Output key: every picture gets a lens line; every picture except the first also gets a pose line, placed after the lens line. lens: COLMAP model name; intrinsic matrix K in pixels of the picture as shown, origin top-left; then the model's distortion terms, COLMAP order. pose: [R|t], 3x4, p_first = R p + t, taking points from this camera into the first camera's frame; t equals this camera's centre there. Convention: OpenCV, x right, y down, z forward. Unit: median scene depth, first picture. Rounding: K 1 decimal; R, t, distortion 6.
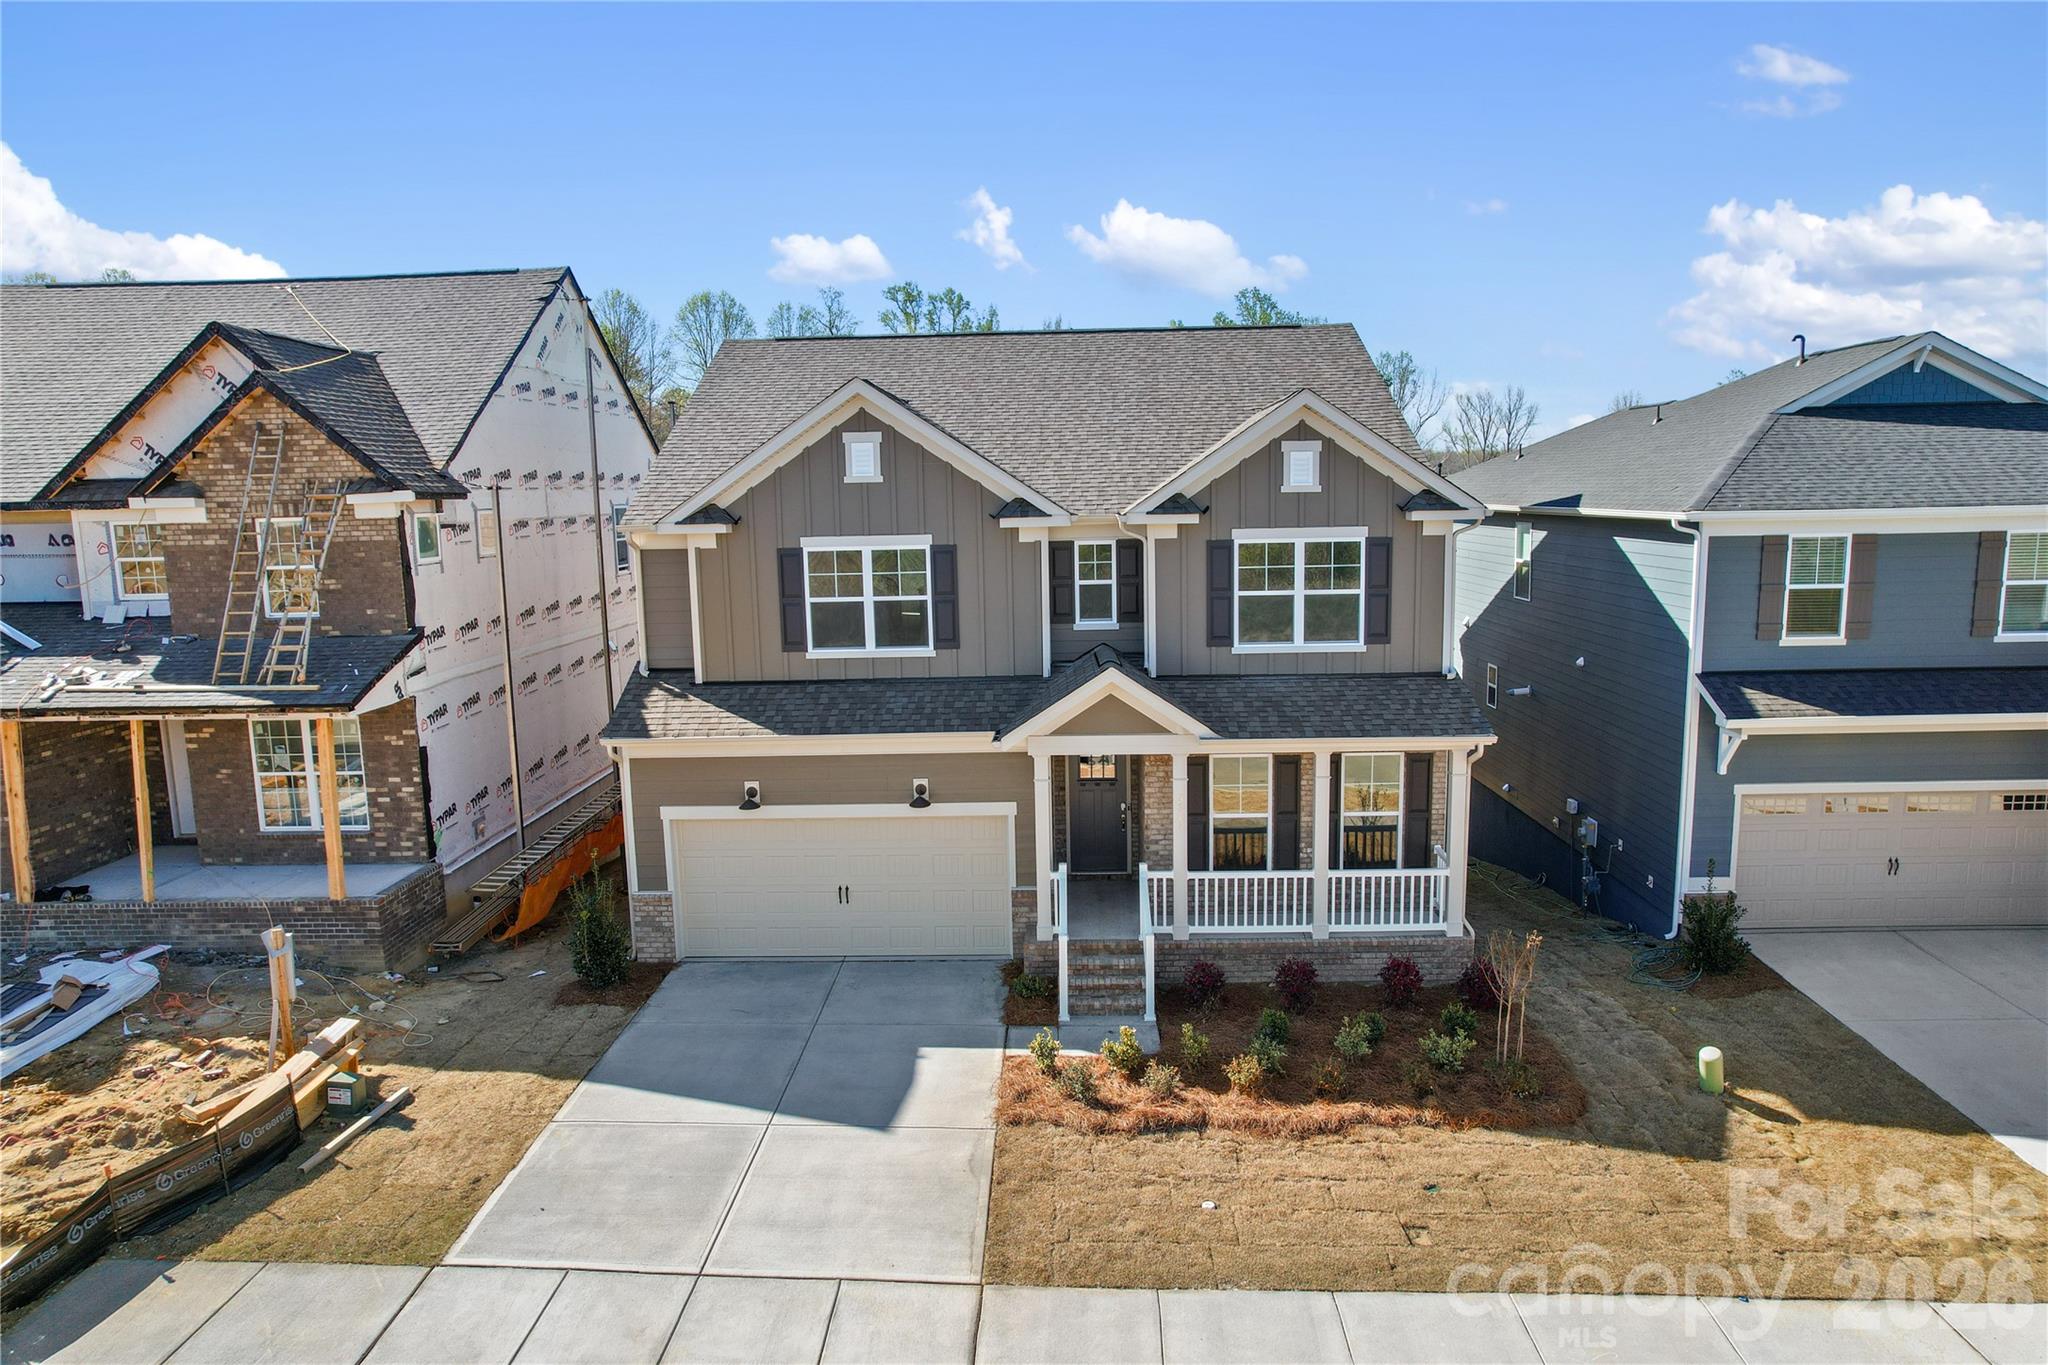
lens RADIAL K [[1274.9, 0, 1024.0], [0, 1274.9, 682.5], [0, 0, 1]] dist [-0.008792, -0.001736]
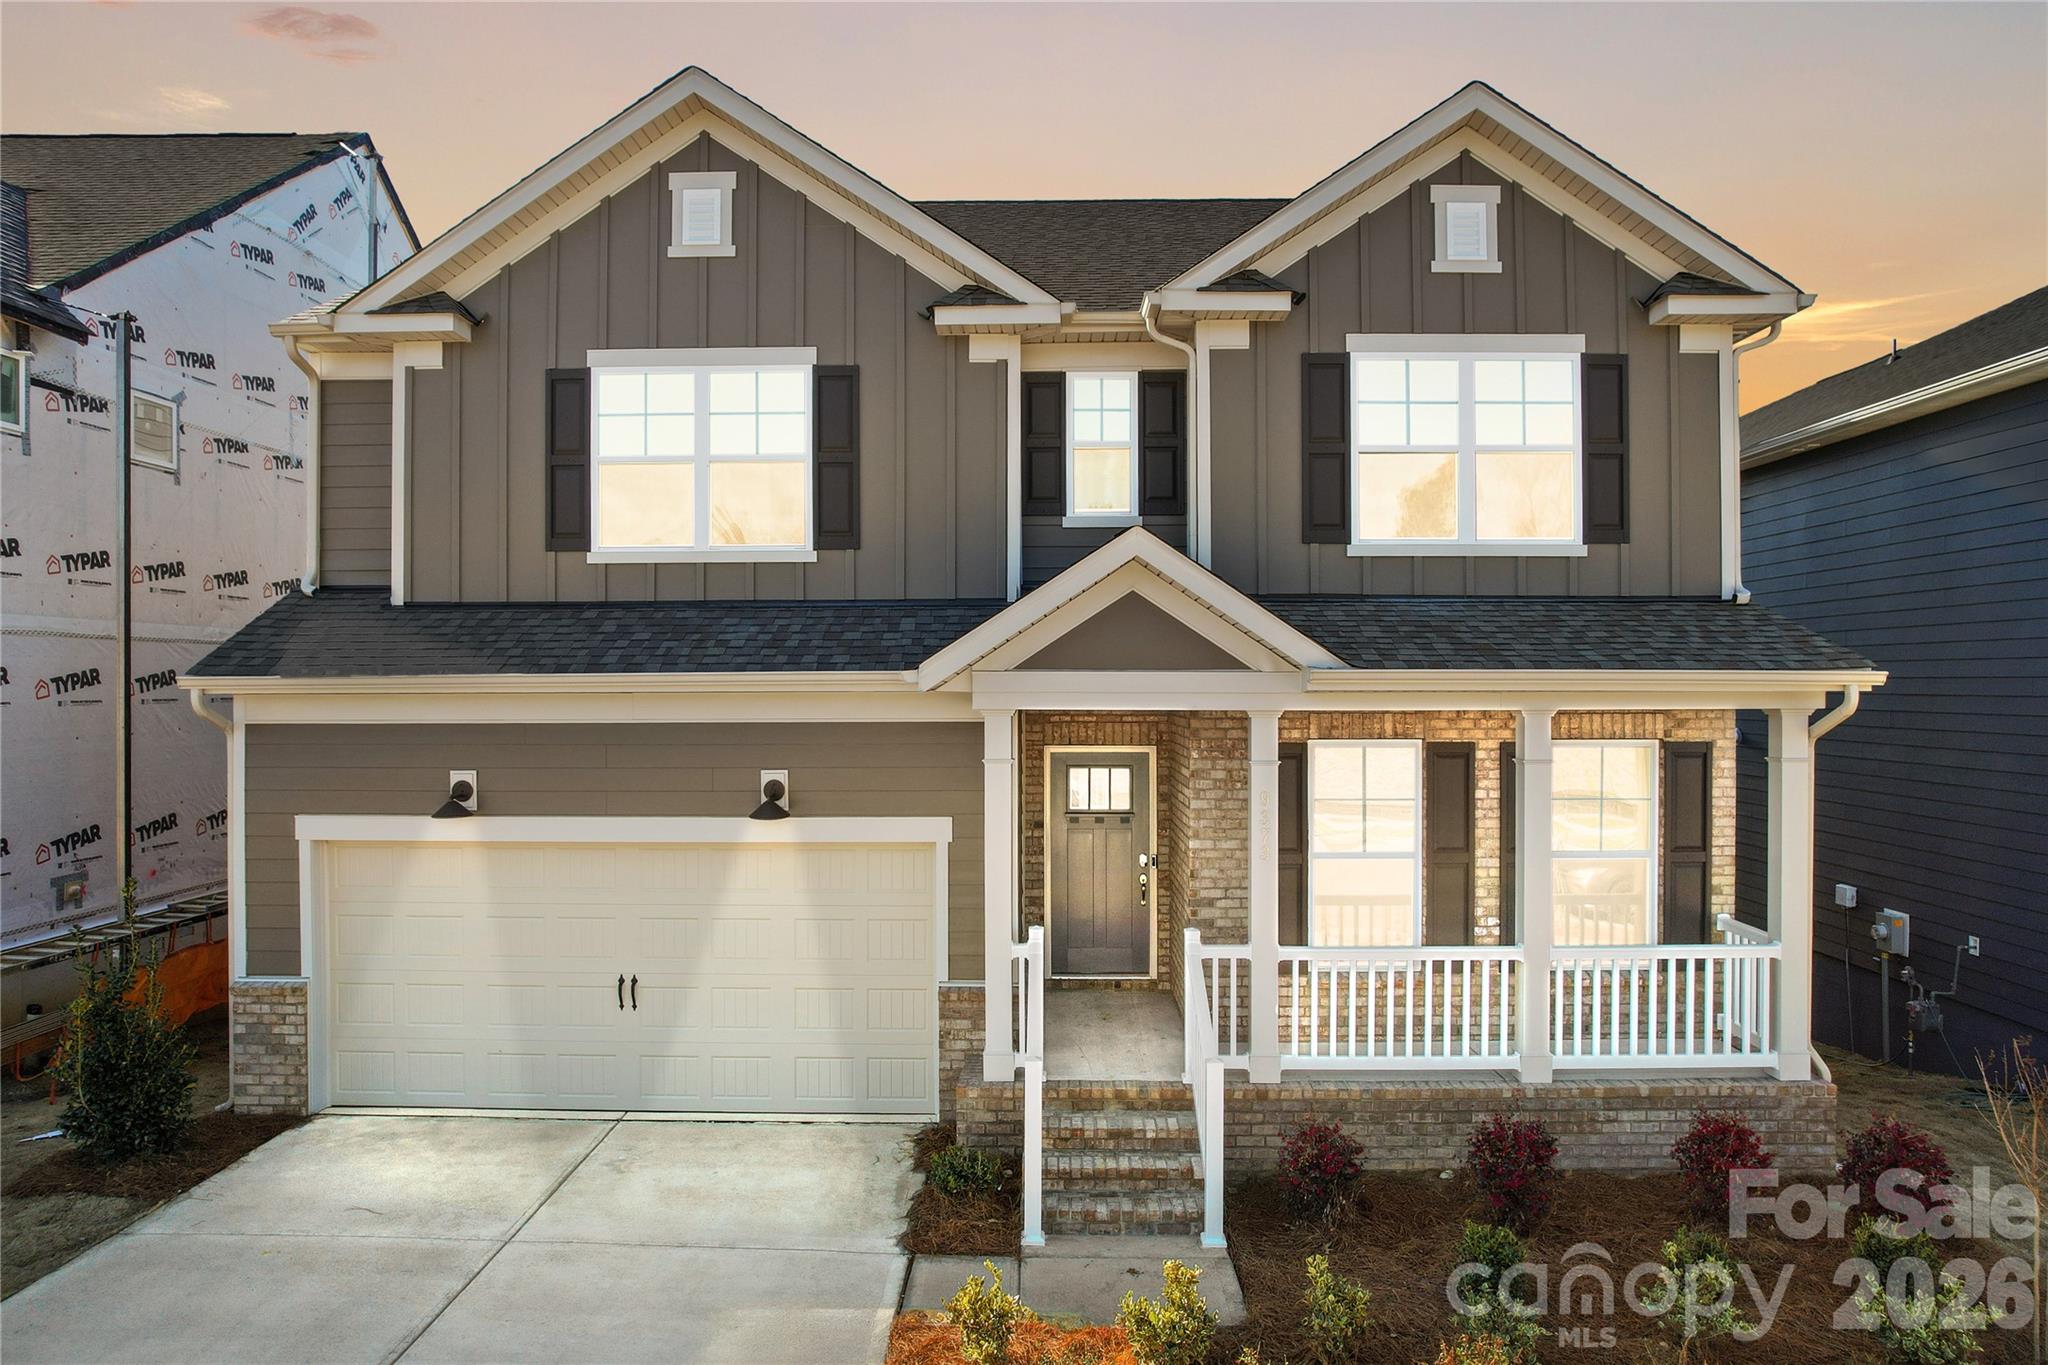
lens RADIAL K [[1325.9, 0, 1024.0], [0, 1325.9, 682.5], [0, 0, 1]] dist [-0.069984, 0.076731]
pose [[0.999729, 0.019799, 0.012247, 0.016450], [-0.017838, 0.989481, -0.143556, 0.117438], [-0.014960, 0.143299, 0.989566, 0.444952]]
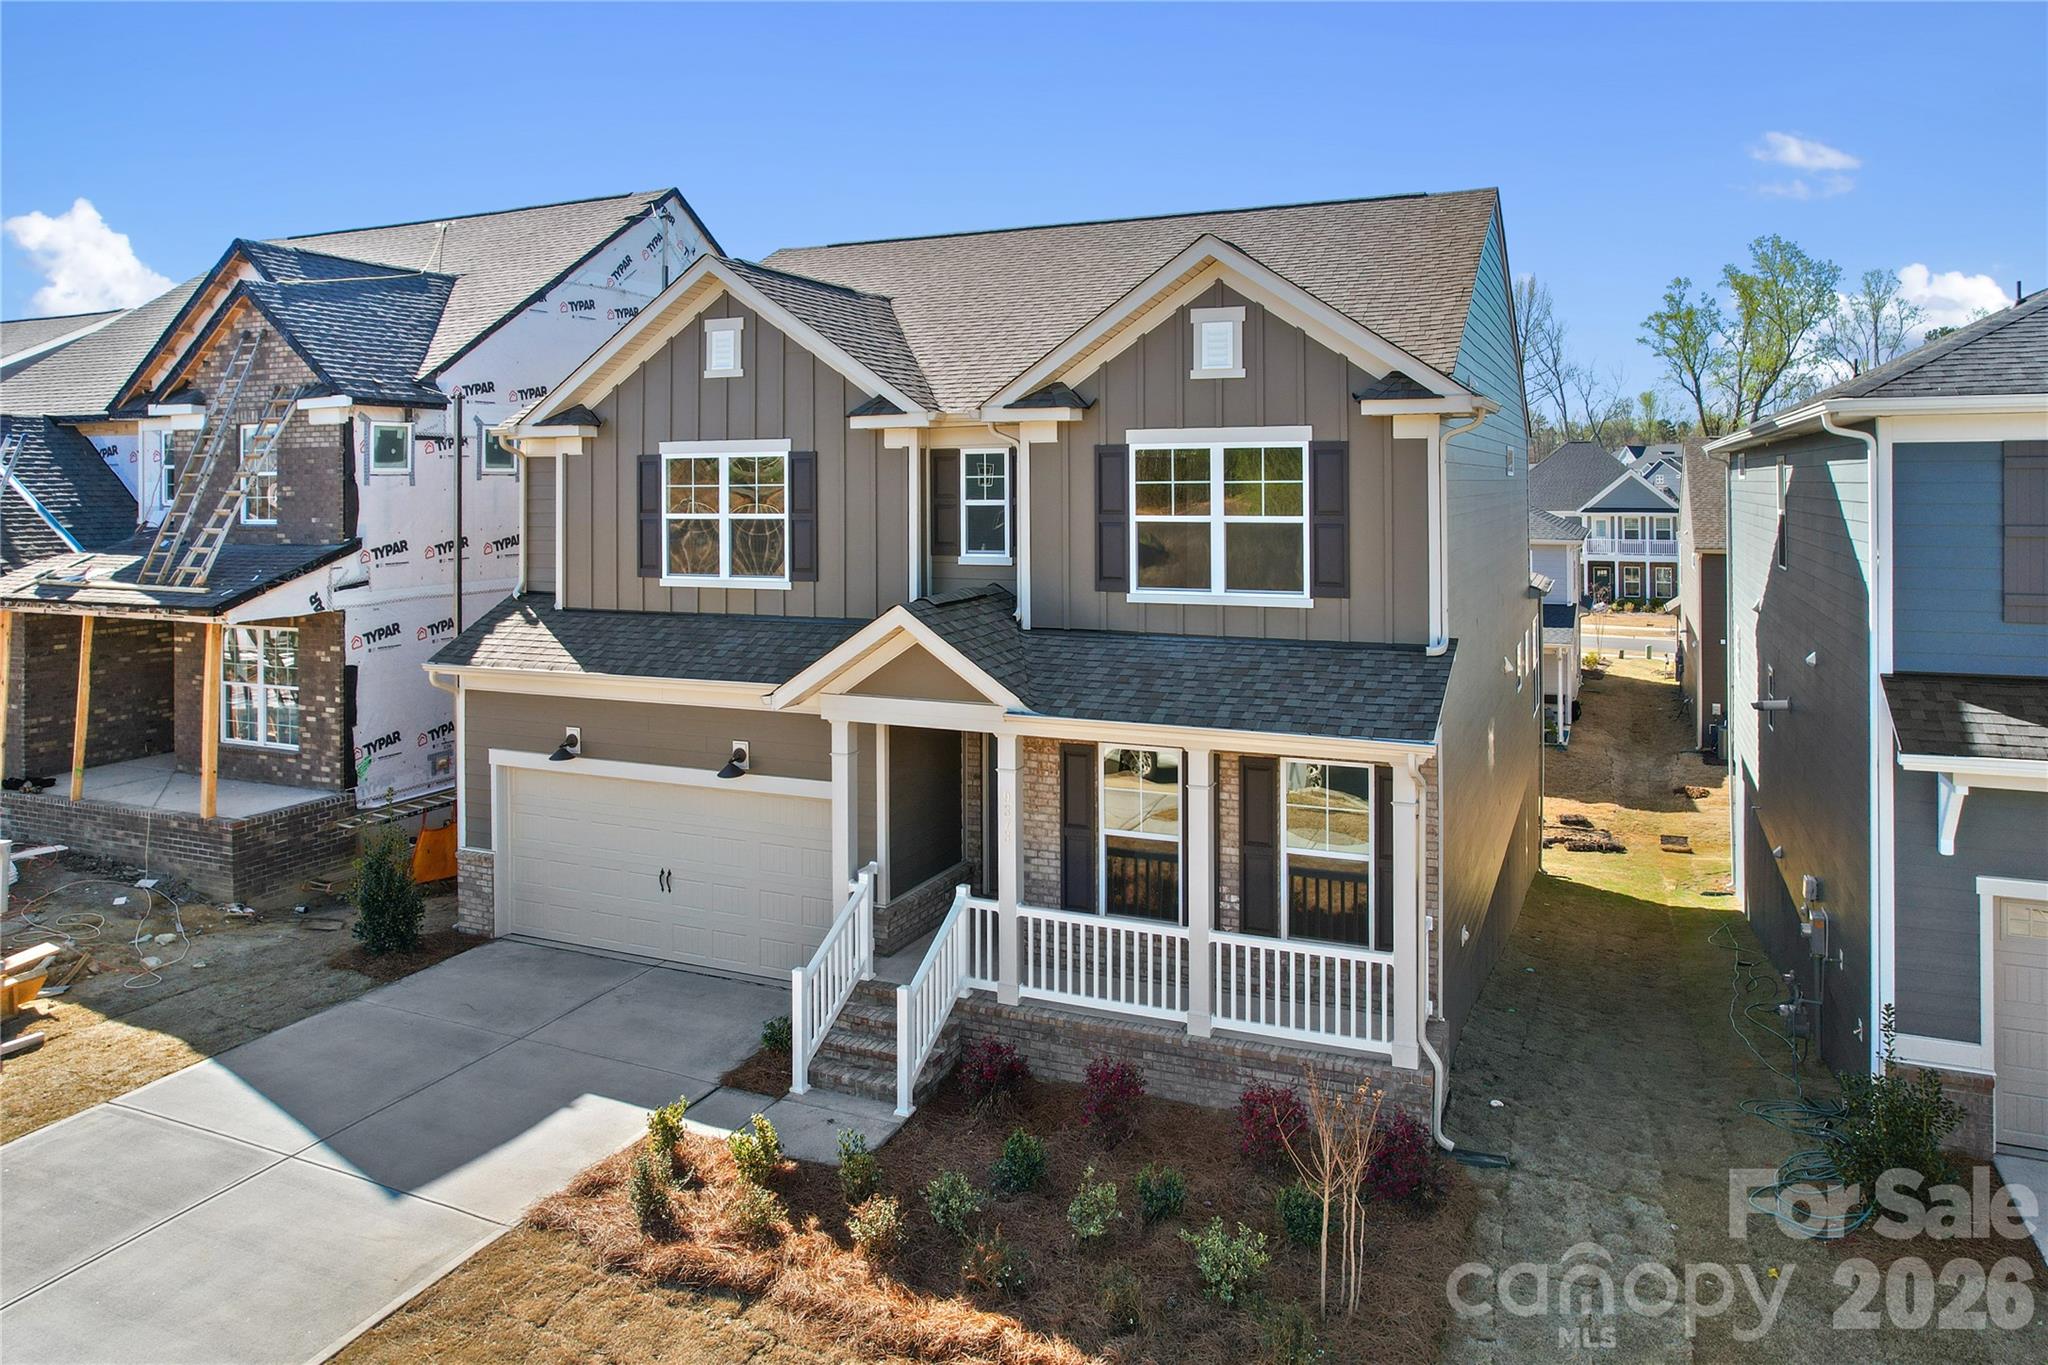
lens RADIAL K [[1351.5, 0, 1019.9], [0, 1351.5, 480.5], [0, 0, 1]] dist [-0.006908, -0.001675]
pose [[0.927592, 0.013970, -0.373334, 0.392572], [-0.067005, 0.989318, -0.129463, 0.012124], [0.367537, 0.145104, 0.918619, 0.270546]]
